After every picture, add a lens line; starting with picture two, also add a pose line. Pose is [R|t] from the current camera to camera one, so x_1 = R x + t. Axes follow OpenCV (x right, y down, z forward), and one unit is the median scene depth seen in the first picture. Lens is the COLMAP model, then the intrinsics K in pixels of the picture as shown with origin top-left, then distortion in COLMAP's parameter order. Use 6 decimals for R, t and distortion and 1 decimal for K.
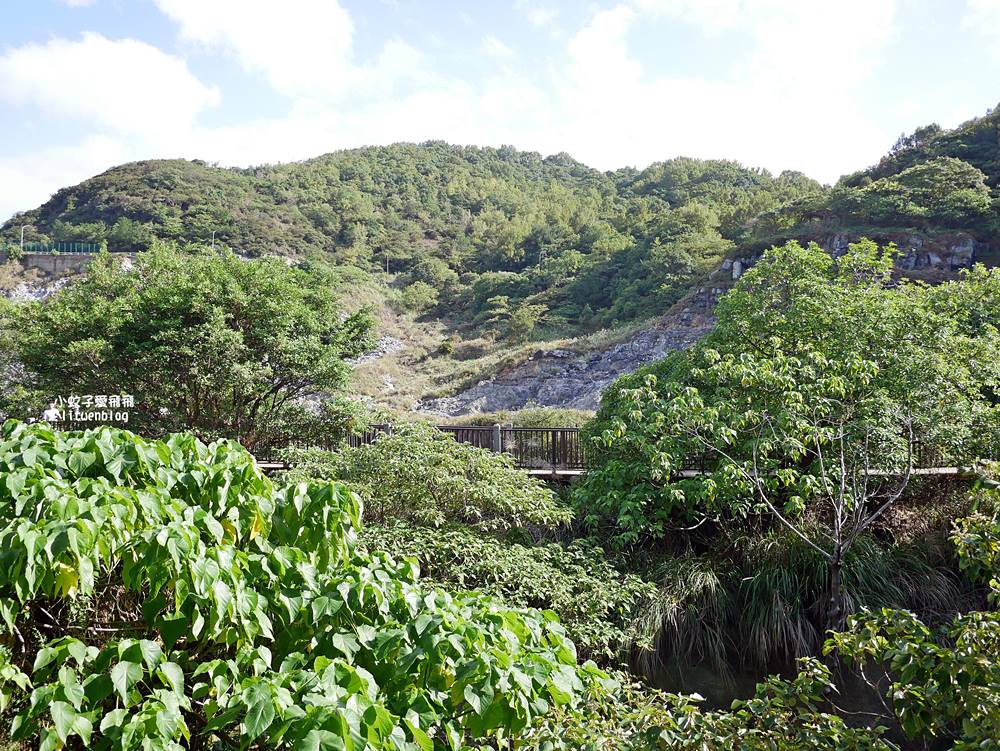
lens RADIAL K [[829.4, 0, 498.2], [0, 829.4, 375.2], [0, 0, 1]] dist [-0.030751, 0.012341]
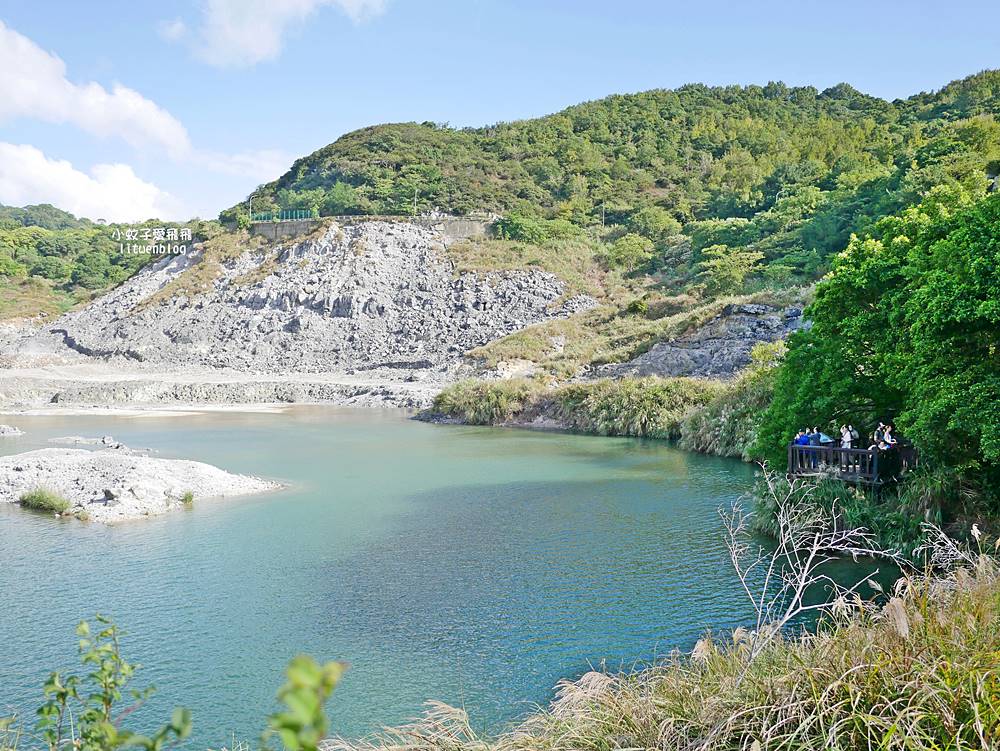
lens RADIAL K [[829.4, 0, 501.6], [0, 829.4, 377.6], [0, 0, 1]] dist [-0.030751, 0.012341]
pose [[0.941622, 0.013121, -0.336415, 0.069042], [0.001520, 0.999064, 0.043221, 0.003265], [0.336667, -0.041210, 0.940721, 0.100736]]
